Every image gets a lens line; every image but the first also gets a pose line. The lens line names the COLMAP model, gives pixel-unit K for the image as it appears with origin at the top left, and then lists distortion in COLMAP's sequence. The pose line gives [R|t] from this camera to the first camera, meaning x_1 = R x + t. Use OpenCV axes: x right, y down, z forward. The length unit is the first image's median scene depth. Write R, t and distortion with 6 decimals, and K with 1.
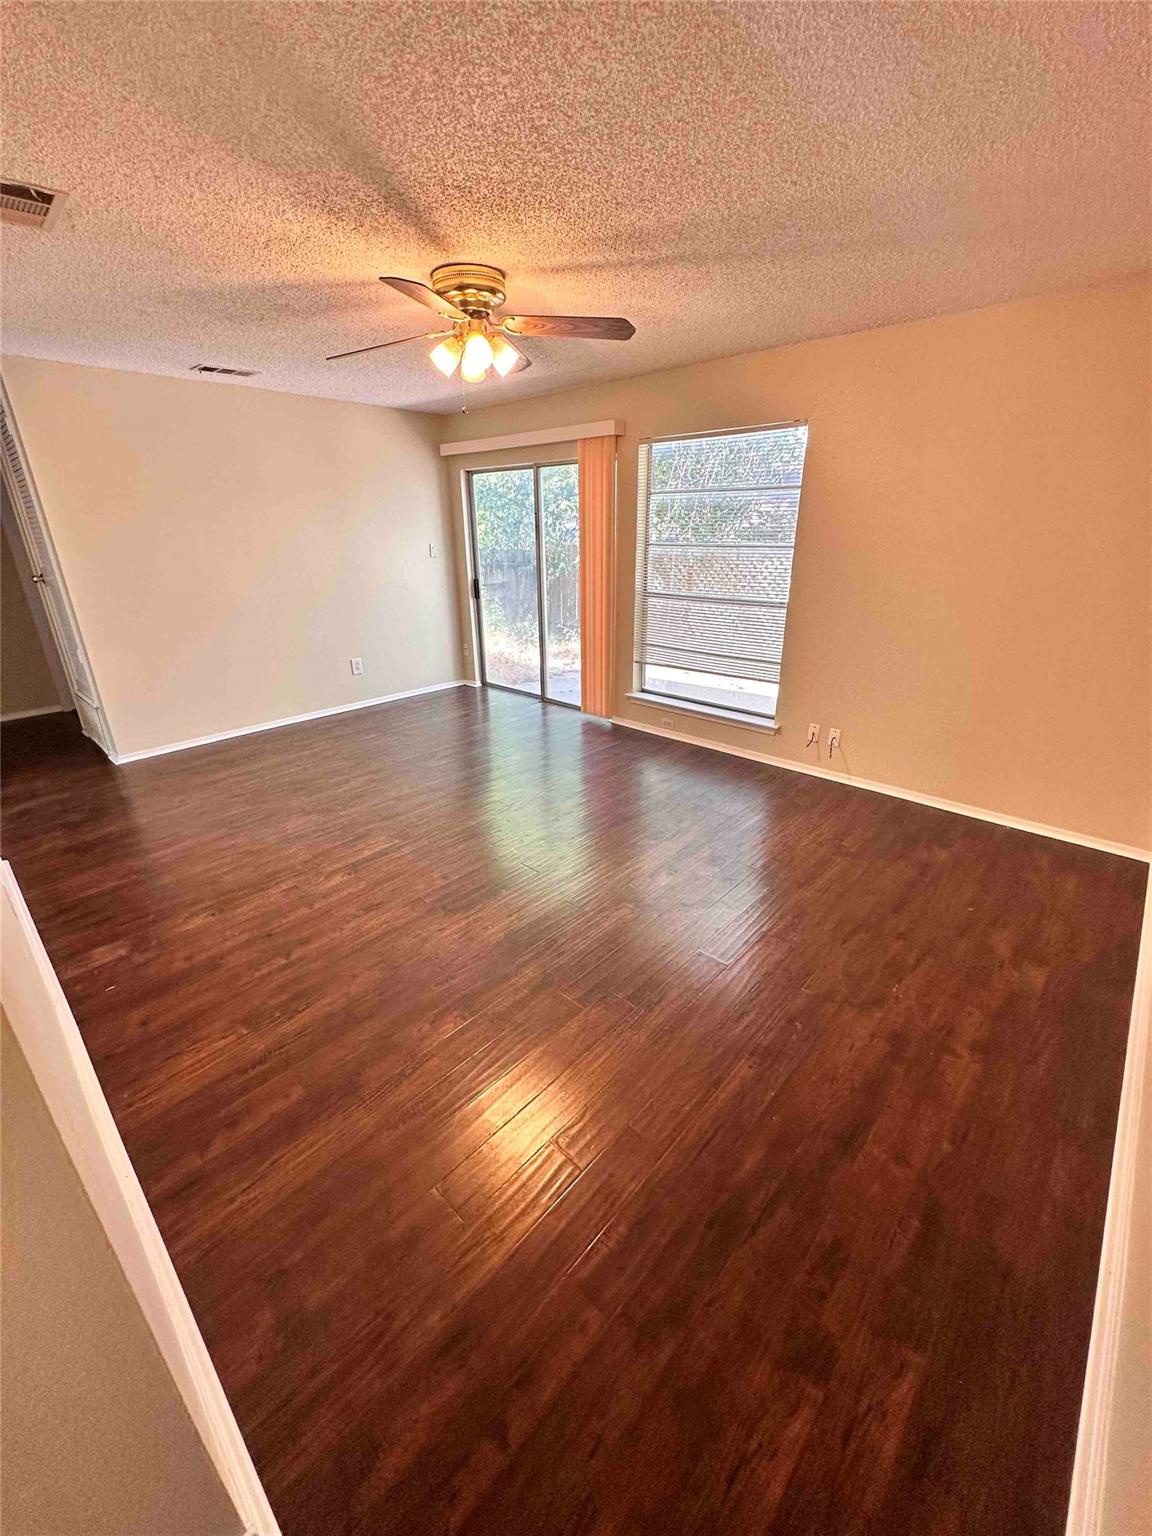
lens RADIAL K [[611.8, 0, 574.5], [0, 611.8, 765.9], [0, 0, 1]] dist [0.000399, 0.000111]
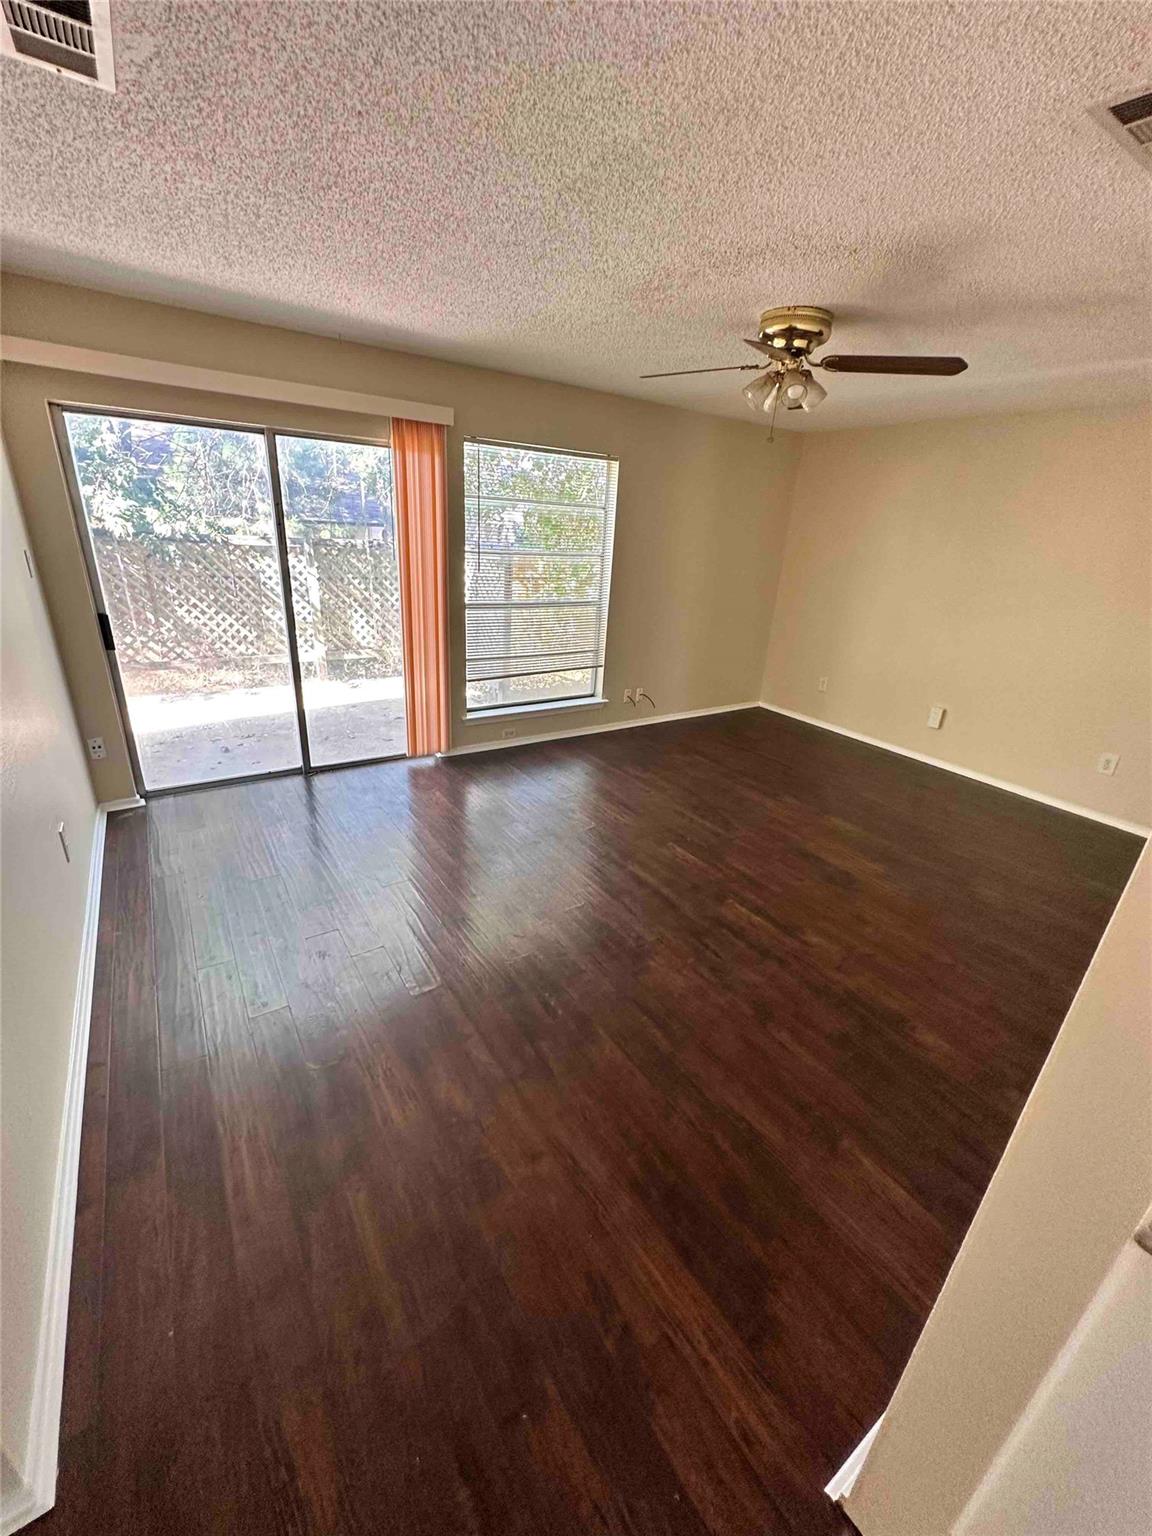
lens RADIAL K [[611.8, 0, 575.1], [0, 611.8, 765.9], [0, 0, 1]] dist [0.000399, 0.000111]
pose [[0.229218, -0.337154, 0.913119, -0.733979], [0.305154, 0.915695, 0.261503, -0.243266], [-0.924305, 0.218701, 0.312777, 0.593458]]
